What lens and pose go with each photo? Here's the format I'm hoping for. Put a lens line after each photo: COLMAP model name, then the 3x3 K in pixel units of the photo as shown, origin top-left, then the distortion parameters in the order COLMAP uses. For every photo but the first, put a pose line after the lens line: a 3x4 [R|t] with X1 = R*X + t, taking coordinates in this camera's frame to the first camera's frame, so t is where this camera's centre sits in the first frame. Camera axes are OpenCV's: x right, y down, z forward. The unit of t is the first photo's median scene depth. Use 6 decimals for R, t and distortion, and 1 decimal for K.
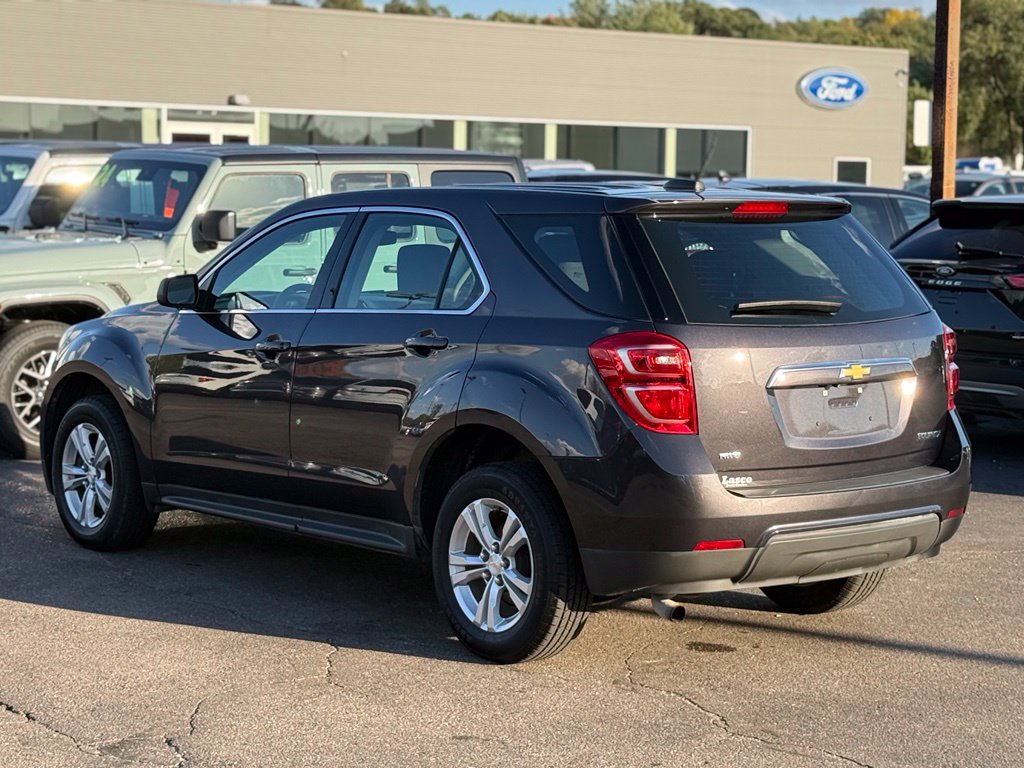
lens RADIAL K [[2396.7, 0, 489.1], [0, 2396.7, 384.2], [0, 0, 1]] dist [0.148292, 0.091596]
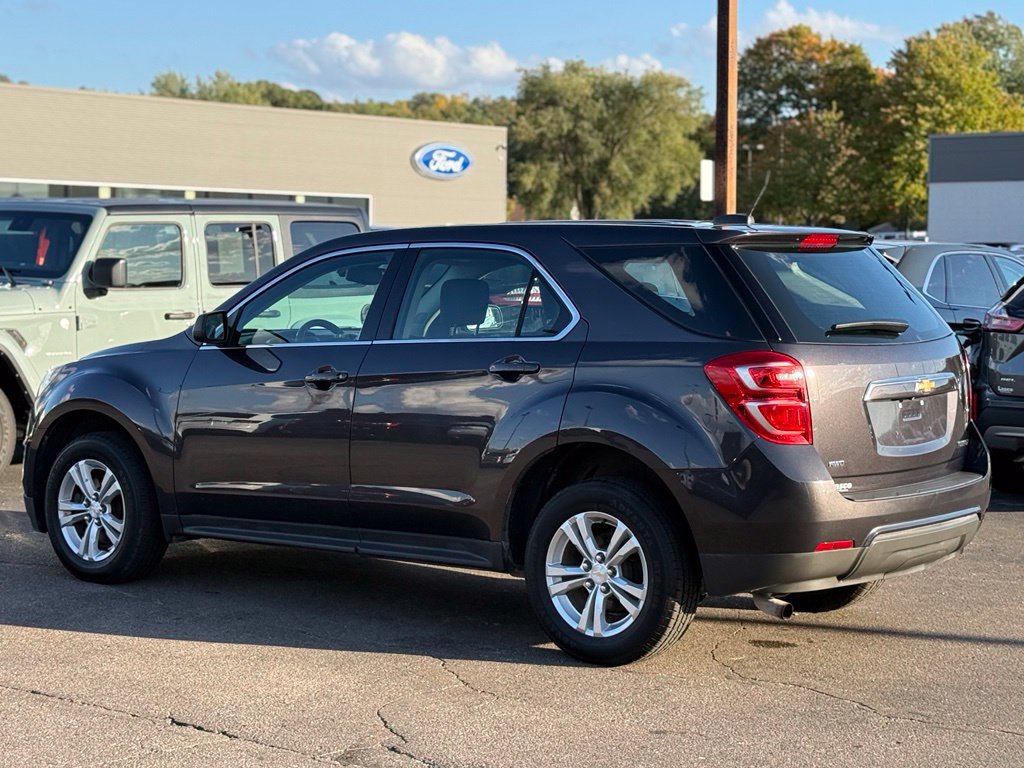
lens RADIAL K [[2206.2, 0, 512.0], [0, 2206.2, 384.0], [0, 0, 1]] dist [0.143602, 0.124362]
pose [[0.974490, -0.018380, 0.223676, -0.228606], [0.023955, 0.999466, -0.022240, 0.010656], [-0.223148, 0.027031, 0.974410, 0.044165]]
